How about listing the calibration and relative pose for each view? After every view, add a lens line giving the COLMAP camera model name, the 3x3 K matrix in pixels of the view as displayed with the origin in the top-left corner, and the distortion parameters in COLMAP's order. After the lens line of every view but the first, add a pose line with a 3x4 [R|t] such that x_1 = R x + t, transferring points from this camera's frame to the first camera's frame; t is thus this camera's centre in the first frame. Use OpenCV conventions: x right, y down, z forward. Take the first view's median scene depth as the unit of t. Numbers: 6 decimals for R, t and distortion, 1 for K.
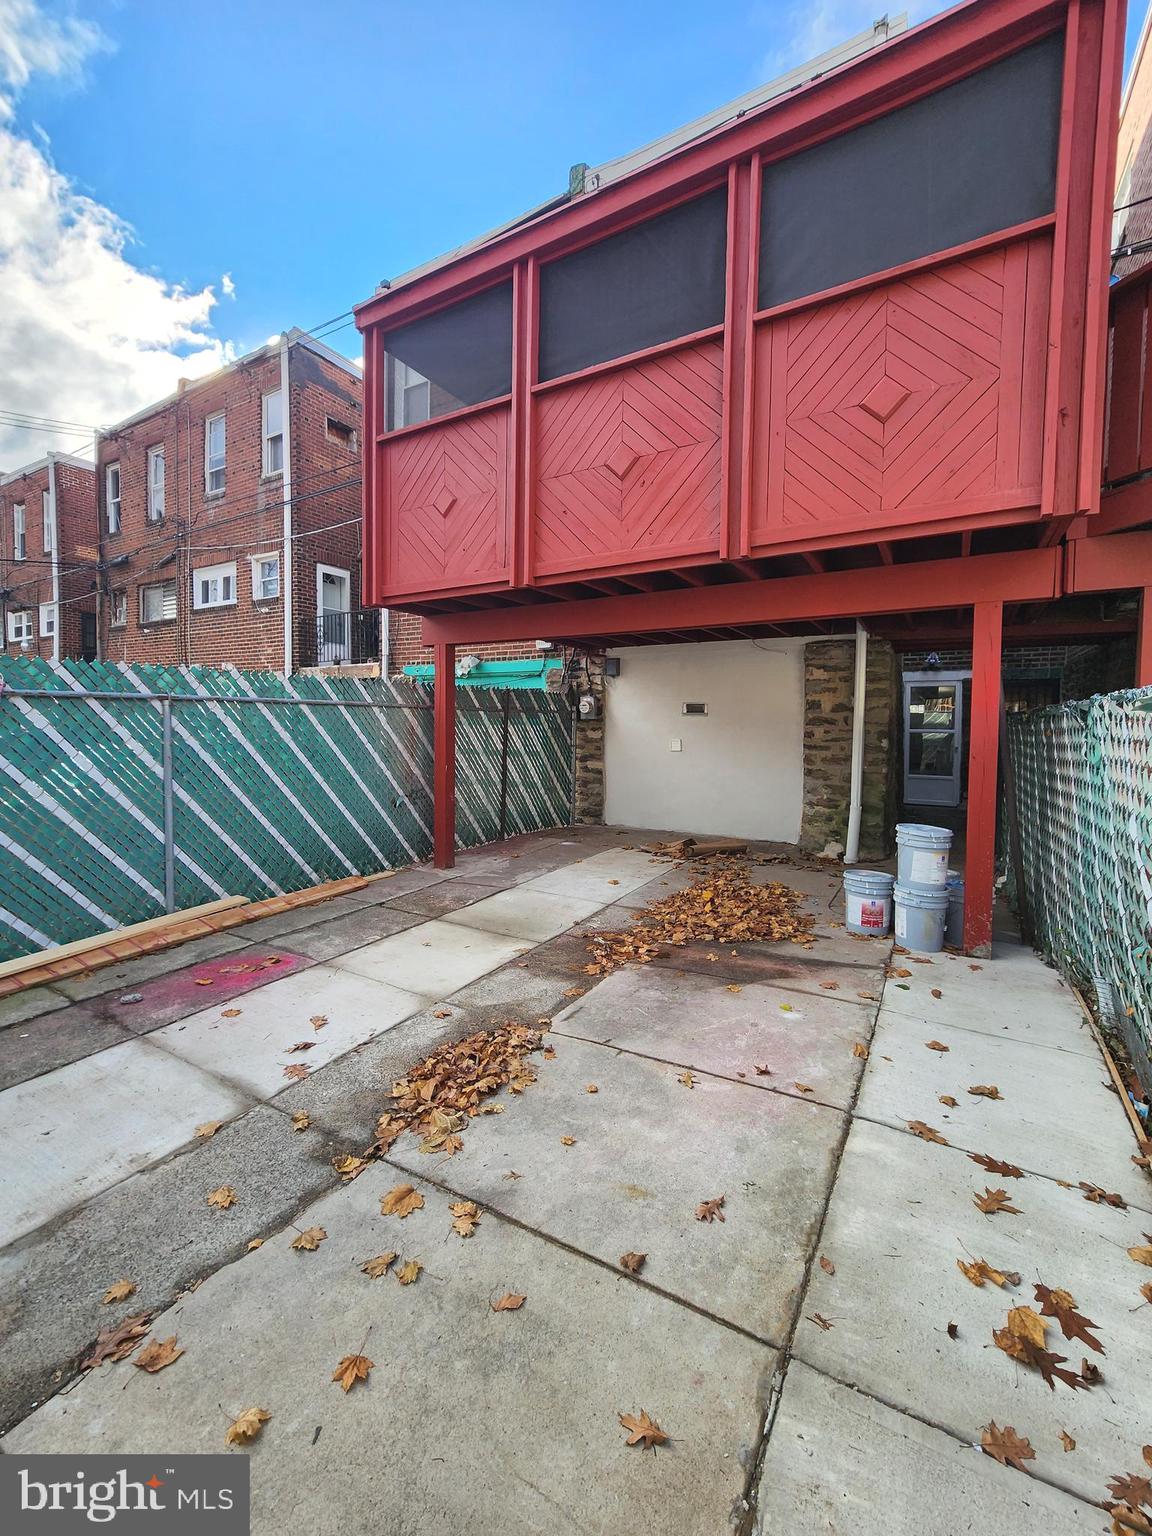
lens RADIAL K [[630.4, 0, 572.2], [0, 630.4, 762.2], [0, 0, 1]] dist [-0.000447, -0.002014]
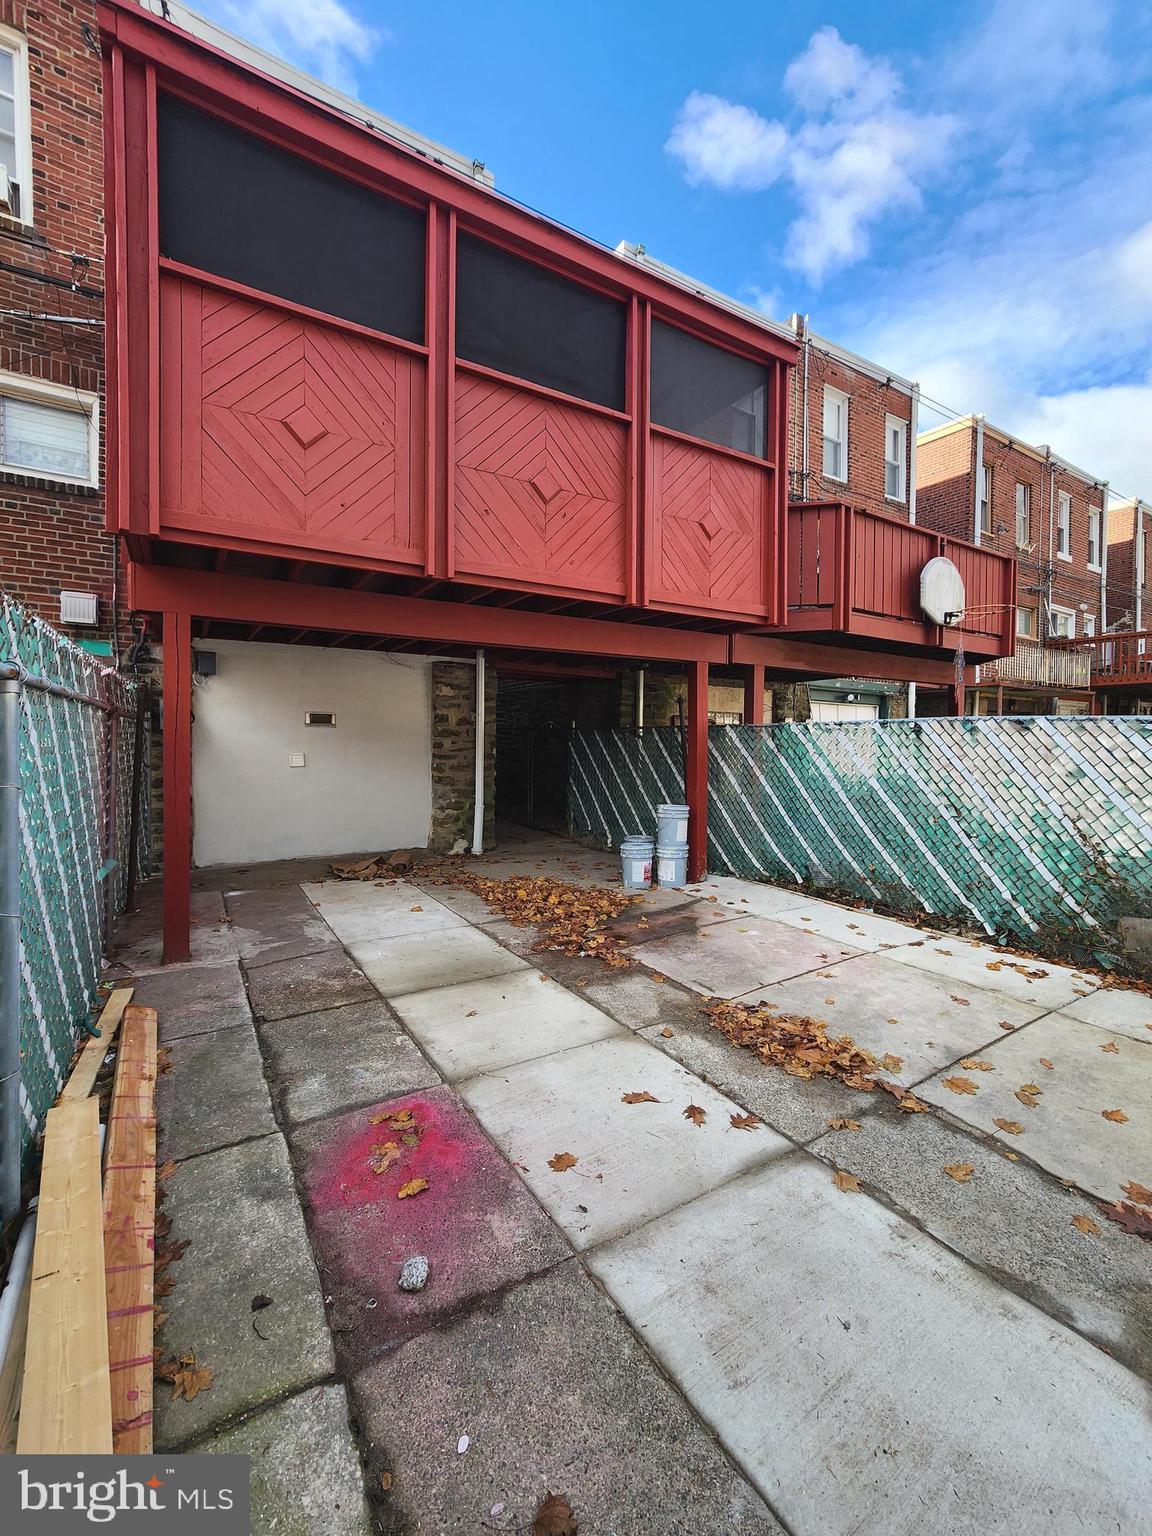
lens RADIAL K [[630.4, 0, 570.4], [0, 630.4, 759.7], [0, 0, 1]] dist [-0.000447, -0.002014]
pose [[0.464149, -0.034143, 0.885099, -0.948127], [0.052712, 0.998551, 0.010877, -0.036403], [-0.884187, 0.041607, 0.465276, 0.554251]]
